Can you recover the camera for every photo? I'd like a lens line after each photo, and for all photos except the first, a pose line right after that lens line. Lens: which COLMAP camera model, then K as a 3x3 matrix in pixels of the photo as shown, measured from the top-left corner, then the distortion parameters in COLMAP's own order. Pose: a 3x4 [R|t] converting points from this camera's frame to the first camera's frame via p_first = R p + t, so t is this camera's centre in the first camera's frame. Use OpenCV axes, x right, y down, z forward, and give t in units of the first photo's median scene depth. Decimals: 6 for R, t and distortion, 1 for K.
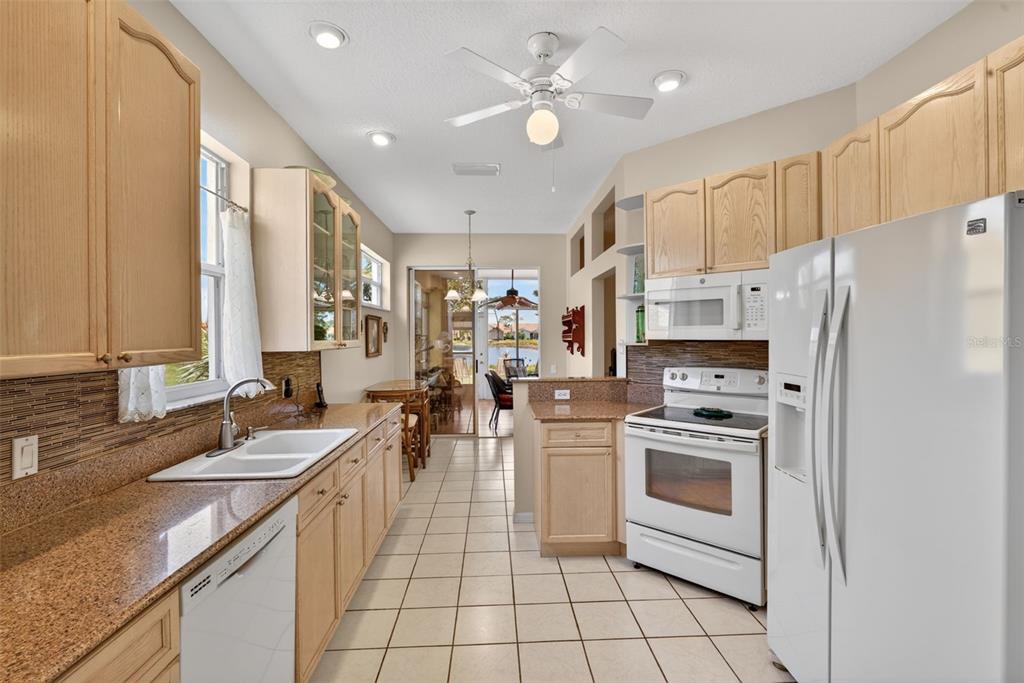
lens RADIAL K [[456.4, 0, 511.0], [0, 456.4, 334.6], [0, 0, 1]] dist [-0.002151, -0.001389]
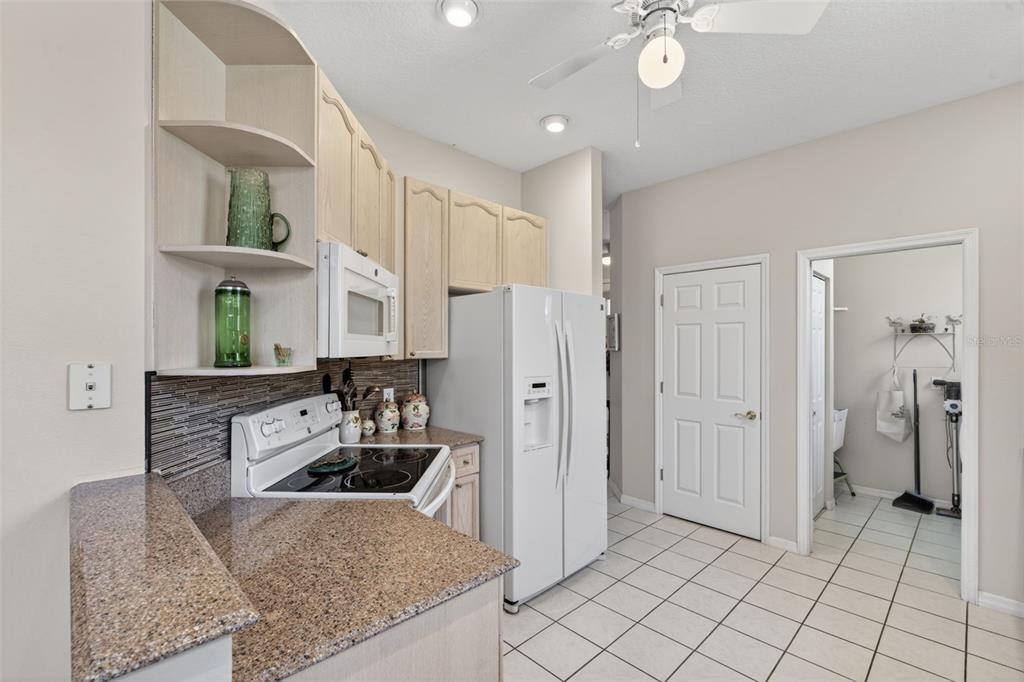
lens RADIAL K [[452.8, 0, 514.1], [0, 452.8, 345.4], [0, 0, 1]] dist [-0.001310, -0.000233]
pose [[-0.669155, 0.008174, 0.743078, -0.258566], [0.002305, 0.999958, -0.008924, 0.001631], [-0.743119, -0.004259, -0.669145, 1.381694]]
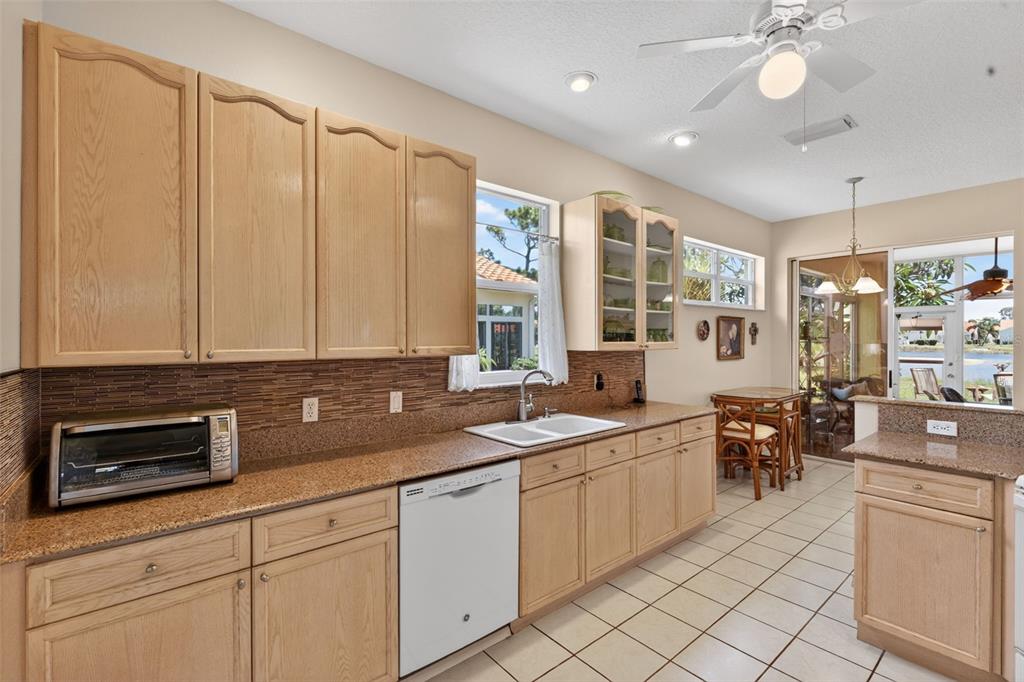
lens RADIAL K [[453.7, 0, 512.8], [0, 453.7, 338.8], [0, 0, 1]] dist [-0.003254, -0.000604]
pose [[0.604855, 0.008975, -0.796285, 0.347226], [-0.002729, 0.999954, 0.009197, -0.004721], [0.796331, -0.003390, 0.604852, 0.128485]]
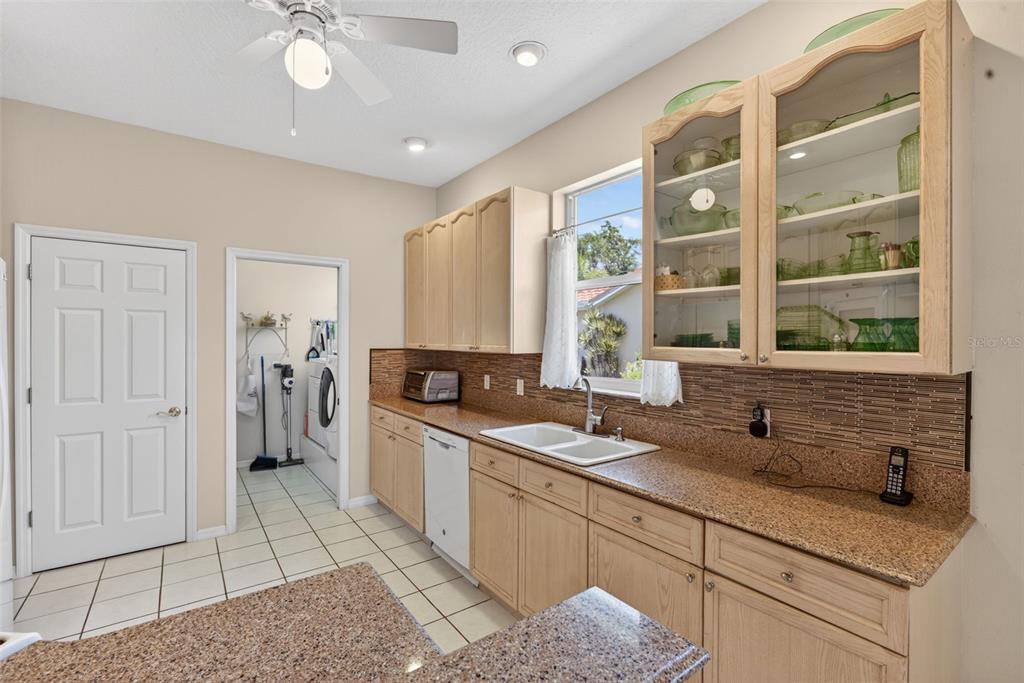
lens RADIAL K [[453.7, 0, 512.8], [0, 453.7, 339.3], [0, 0, 1]] dist [-0.003254, -0.000604]
pose [[-0.828872, 0.005900, -0.559408, 0.175931], [0.004101, 0.999982, 0.004471, -0.002852], [0.559424, 0.001412, -0.828881, 1.511518]]
